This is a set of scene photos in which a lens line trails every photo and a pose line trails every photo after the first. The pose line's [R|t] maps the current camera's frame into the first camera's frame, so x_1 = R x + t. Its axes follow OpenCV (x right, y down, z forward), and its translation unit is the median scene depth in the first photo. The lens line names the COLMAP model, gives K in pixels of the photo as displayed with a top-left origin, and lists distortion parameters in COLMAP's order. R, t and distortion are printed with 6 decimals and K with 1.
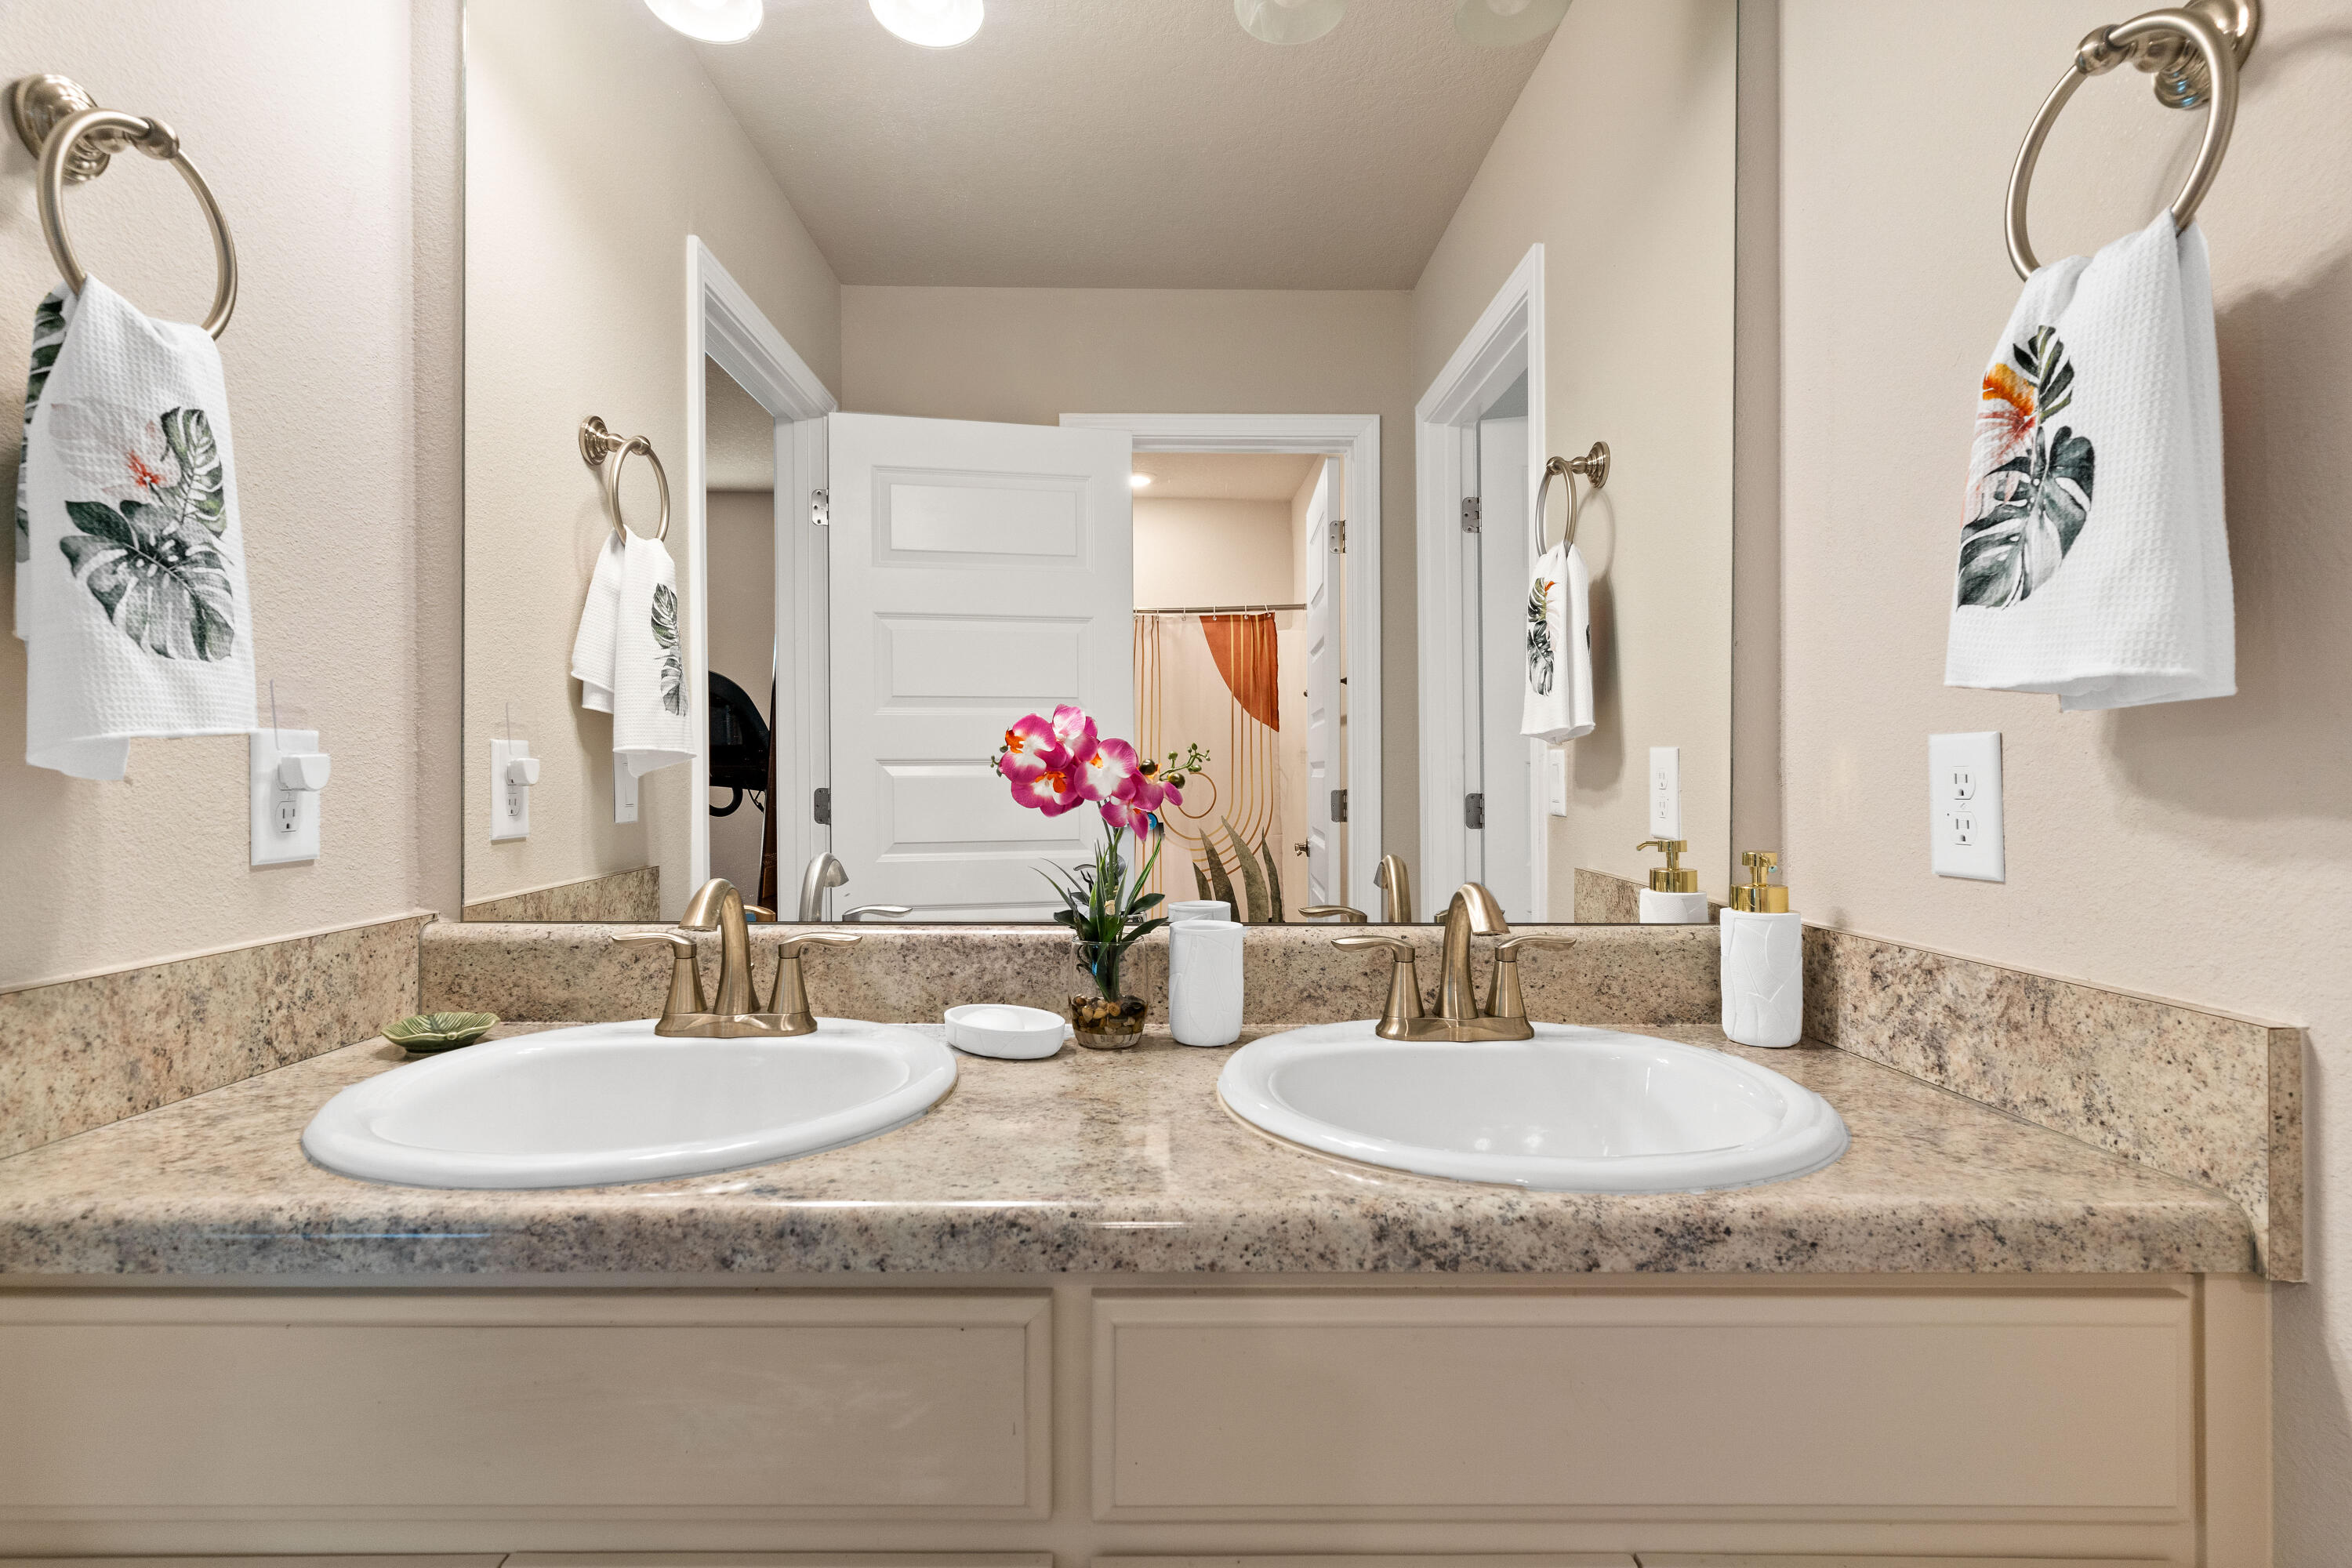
lens RADIAL K [[1143.7, 0, 1176.0], [0, 1143.7, 784.0], [0, 0, 1]] dist [0.003046, 0.000404]
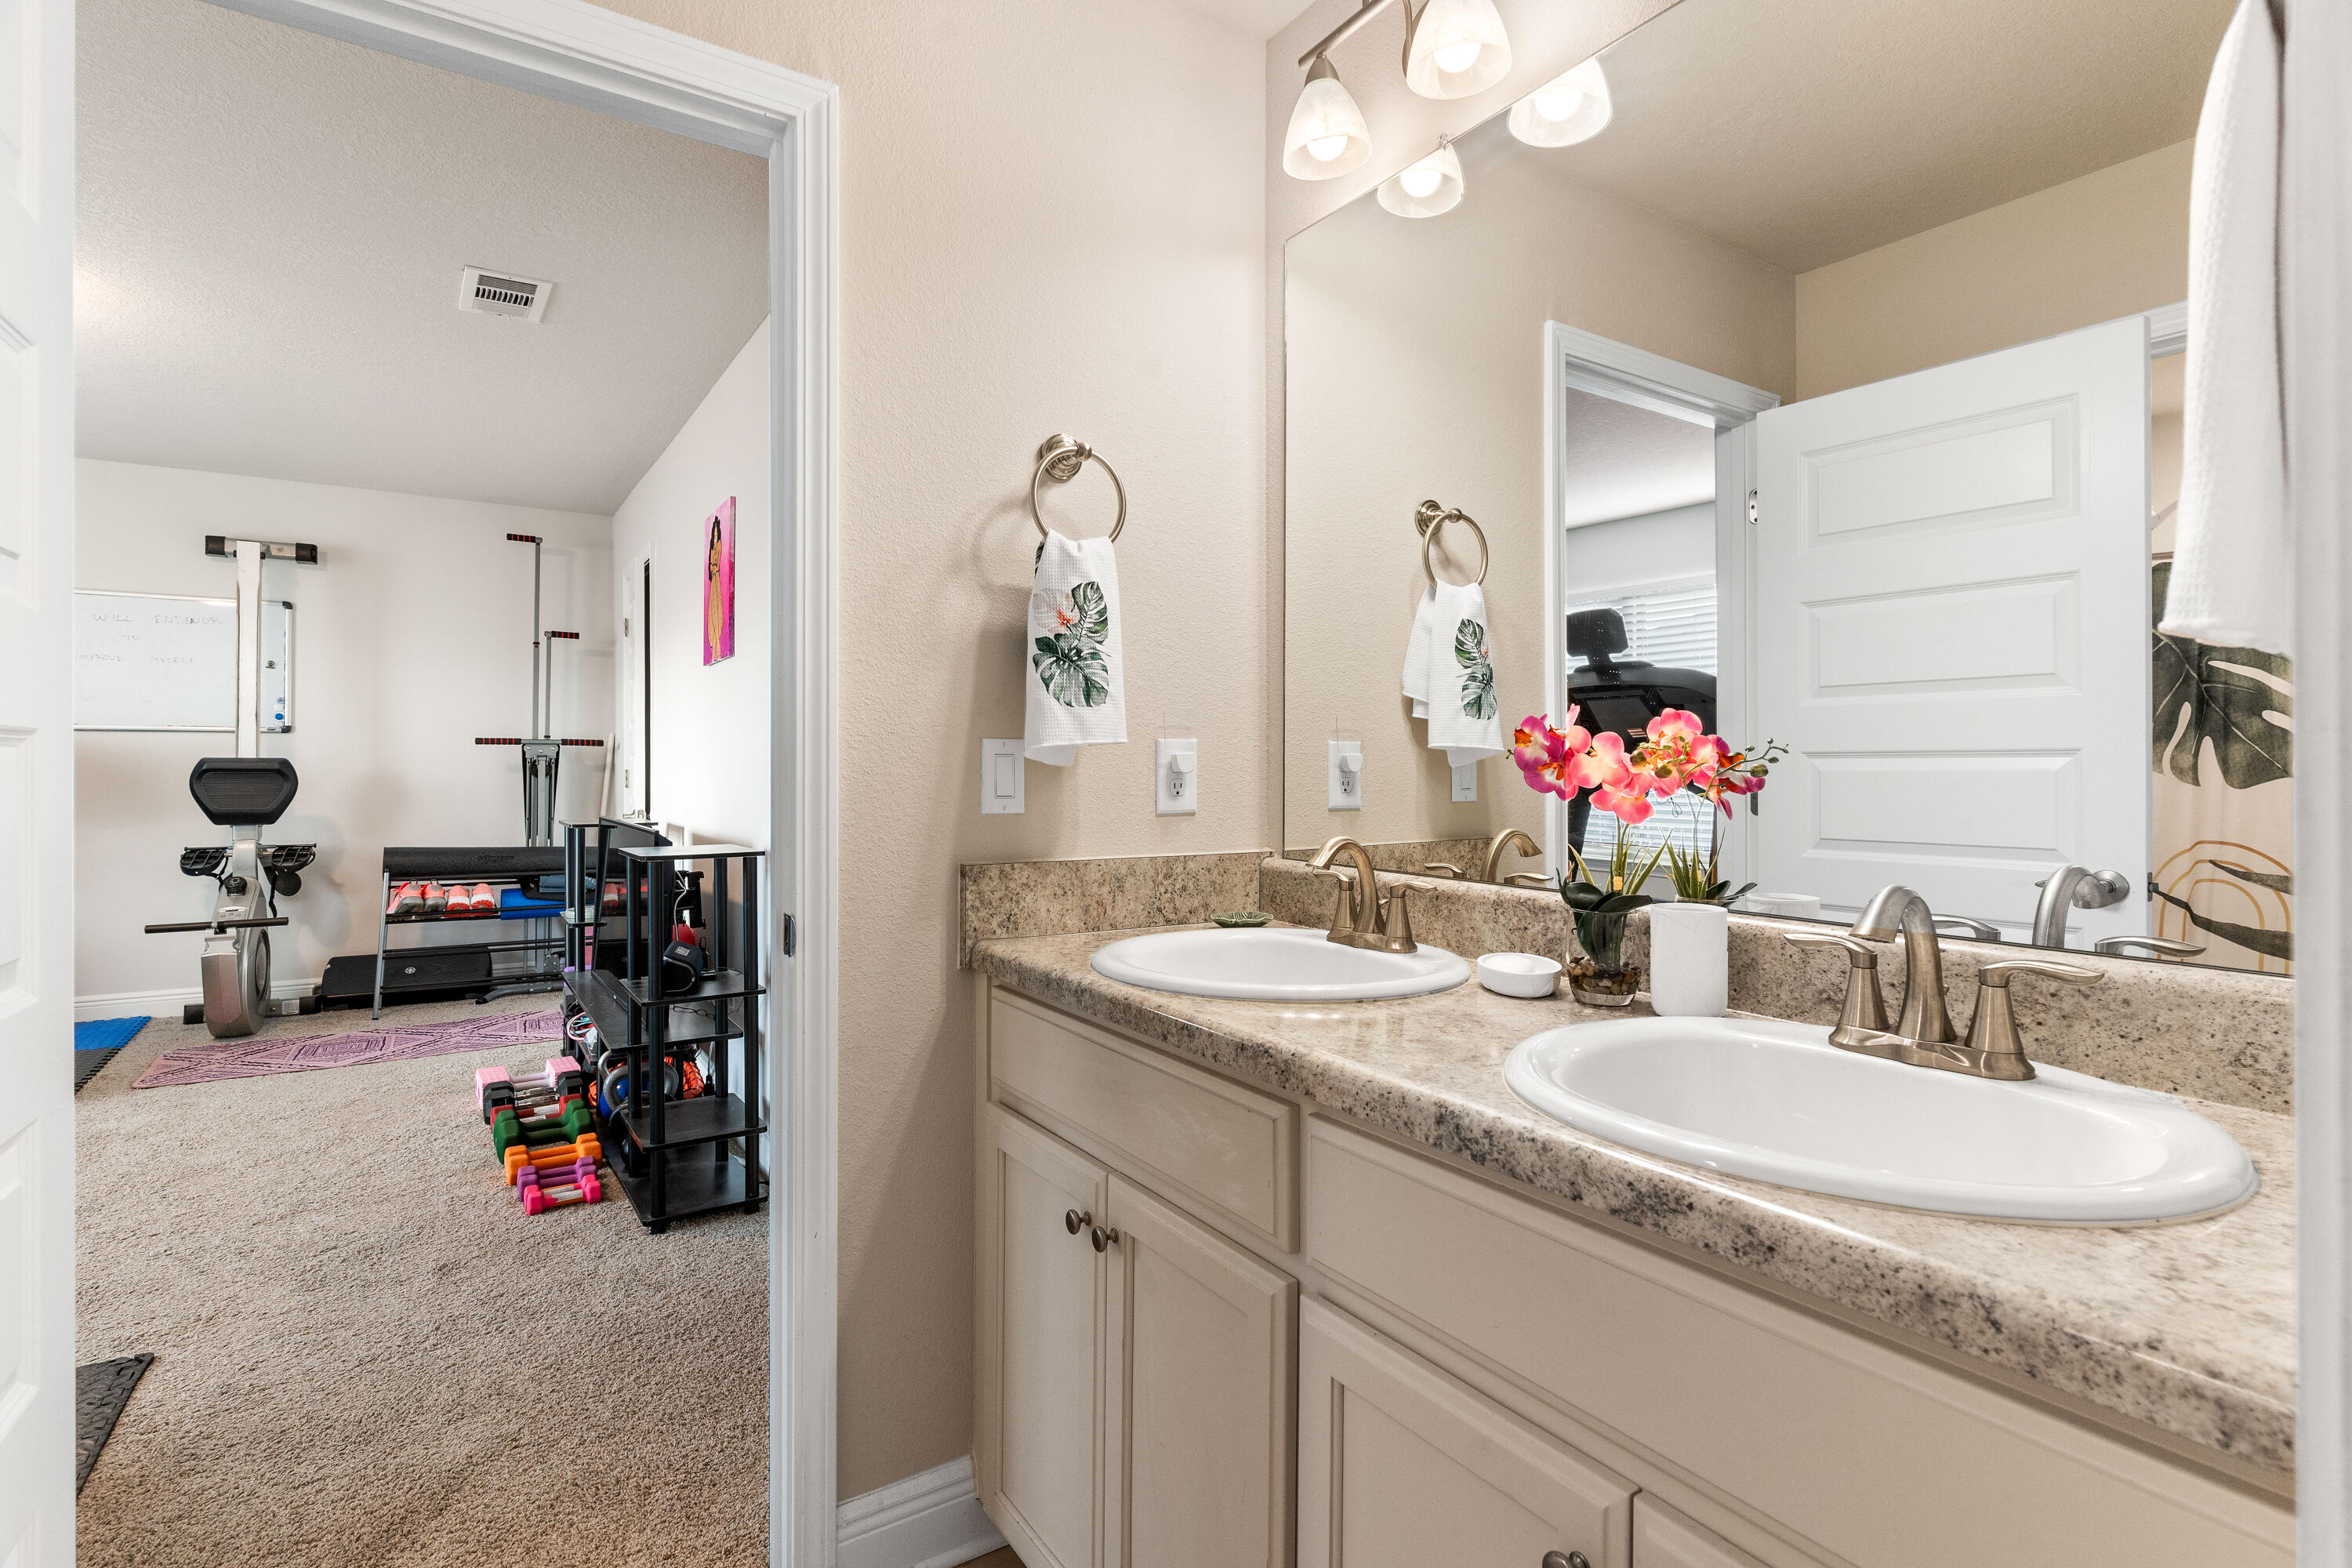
lens RADIAL K [[1143.7, 0, 1176.0], [0, 1143.7, 784.0], [0, 0, 1]] dist [0.003046, 0.000404]
pose [[0.539051, 0.015222, -0.842136, 0.871918], [-0.010491, 0.999880, 0.011358, 0.003176], [0.842208, 0.002712, 0.539146, 0.043144]]
